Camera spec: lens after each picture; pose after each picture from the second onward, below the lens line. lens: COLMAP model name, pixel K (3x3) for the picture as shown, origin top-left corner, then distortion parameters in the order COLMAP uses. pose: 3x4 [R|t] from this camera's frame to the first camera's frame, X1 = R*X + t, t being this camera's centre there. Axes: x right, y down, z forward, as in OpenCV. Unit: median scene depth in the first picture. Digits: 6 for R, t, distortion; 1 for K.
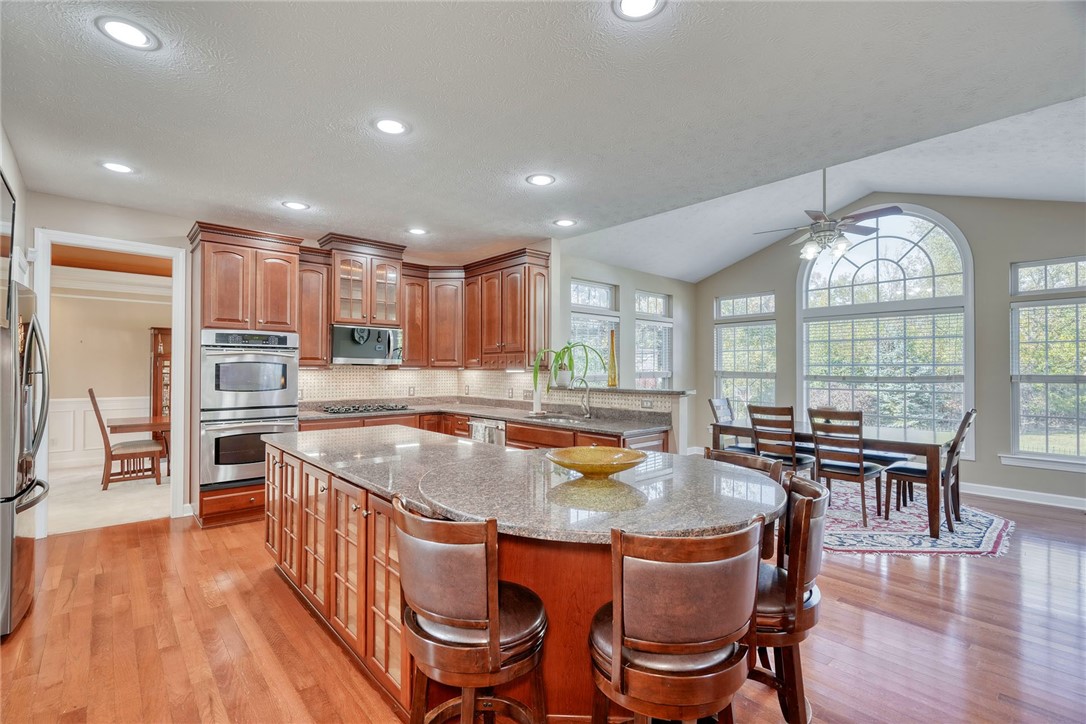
lens RADIAL K [[493.1, 0, 543.5], [0, 493.1, 364.6], [0, 0, 1]] dist [-0.003813, -0.000116]
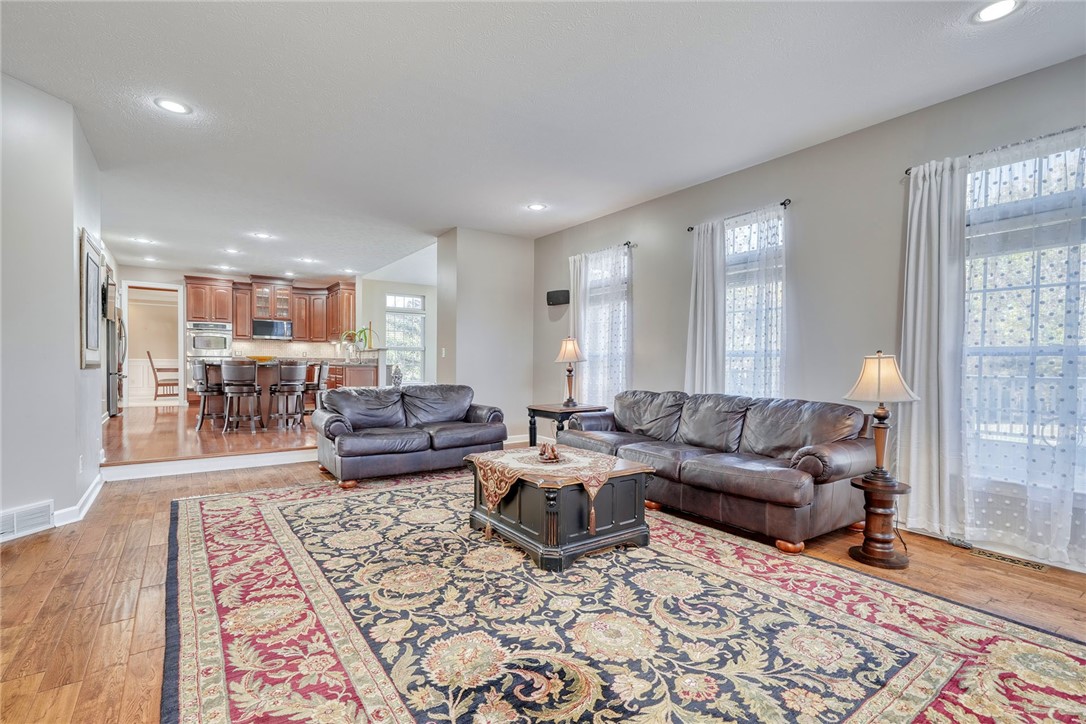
lens RADIAL K [[503.4, 0, 535.1], [0, 503.4, 365.9], [0, 0, 1]] dist [-0.002766, 0.000134]
pose [[0.993515, 0.006445, -0.113521, 1.033958], [-0.004557, 0.999847, 0.016884, 0.076287], [0.113612, -0.016257, 0.993392, -1.011944]]
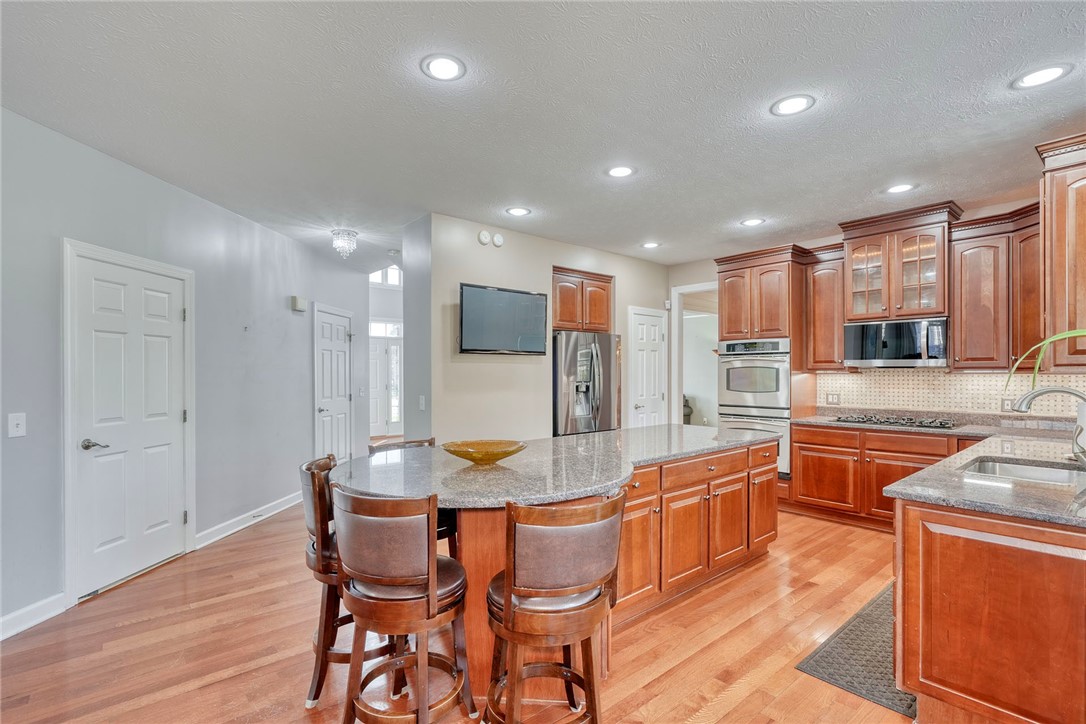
lens RADIAL K [[493.1, 0, 543.5], [0, 493.1, 364.6], [0, 0, 1]] dist [-0.003813, -0.000116]
pose [[-0.025395, -0.014955, -0.999566, 0.502467], [0.012964, 0.999799, -0.015288, 0.000900], [0.999593, -0.013347, -0.025196, 0.476373]]
